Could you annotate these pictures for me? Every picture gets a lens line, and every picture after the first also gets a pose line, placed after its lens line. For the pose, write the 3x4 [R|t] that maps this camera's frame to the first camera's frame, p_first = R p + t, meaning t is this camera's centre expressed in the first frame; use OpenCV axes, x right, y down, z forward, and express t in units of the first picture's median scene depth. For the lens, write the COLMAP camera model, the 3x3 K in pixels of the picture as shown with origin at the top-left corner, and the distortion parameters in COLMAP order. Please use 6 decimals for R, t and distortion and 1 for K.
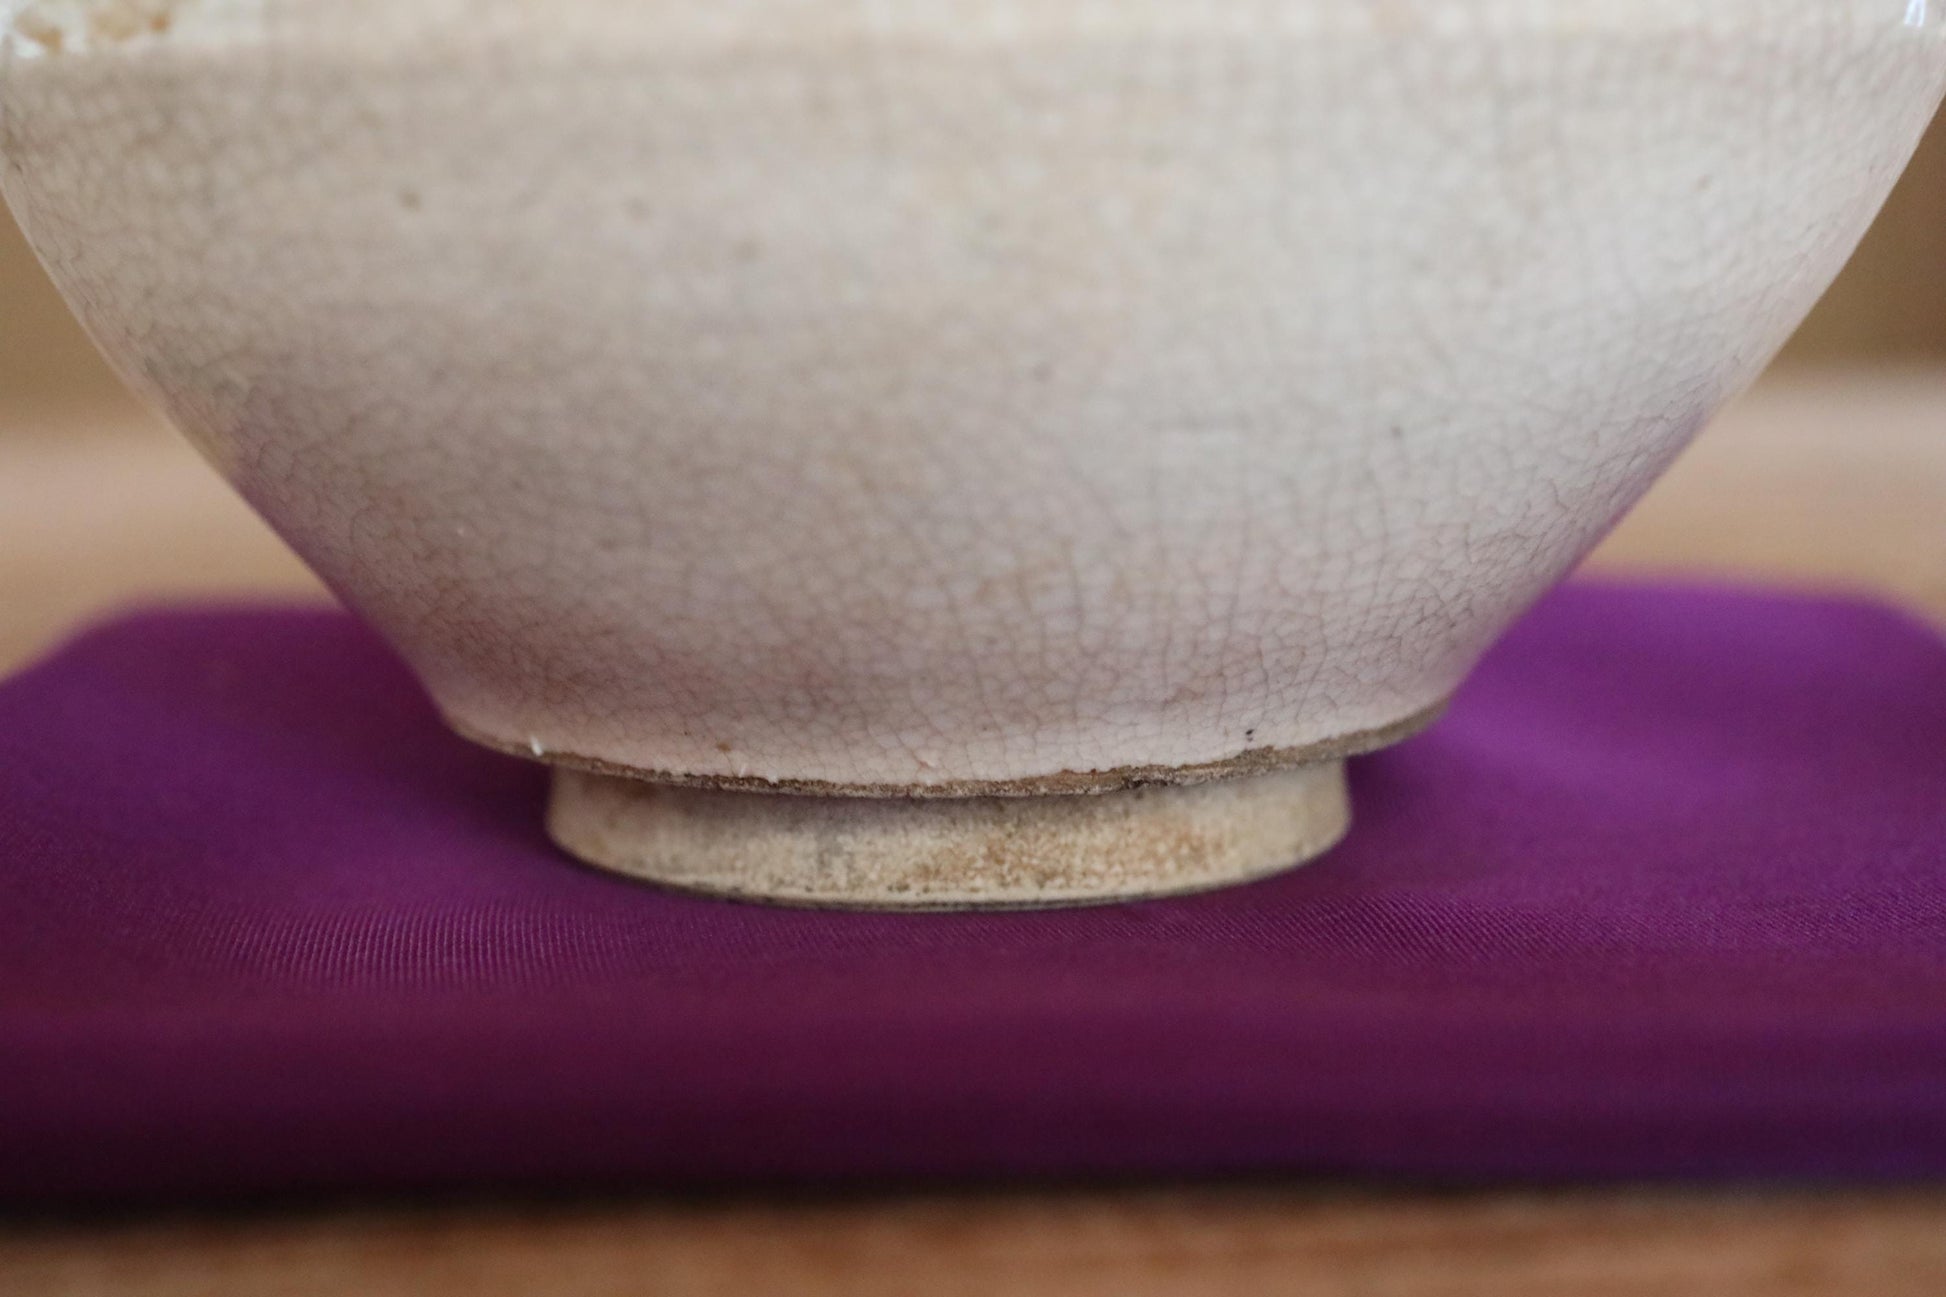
lens RADIAL K [[3433.2, 0, 979.5], [0, 3433.2, 592.6], [0, 0, 1]] dist [0.043994, 0.242139]
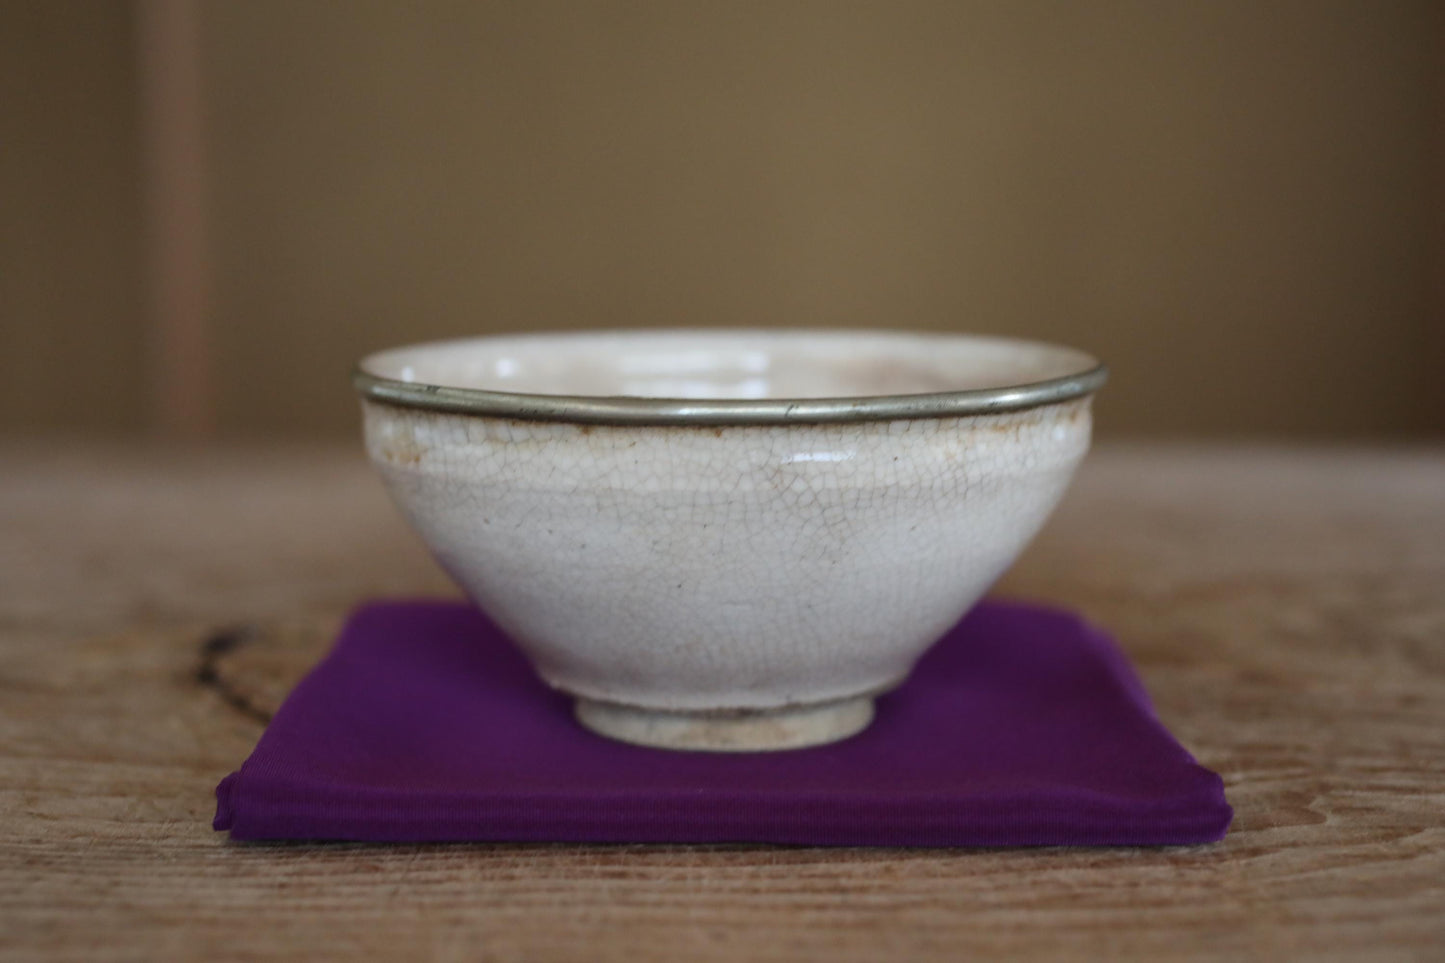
lens RADIAL K [[2549.3, 0, 727.3], [0, 2549.3, 440.0], [0, 0, 1]] dist [0.043994, 0.242139]
pose [[0.970029, 0.043000, -0.239156, 0.591652], [-0.039548, 0.999033, 0.019218, -0.236913], [0.239751, -0.009184, 0.970791, -1.189854]]
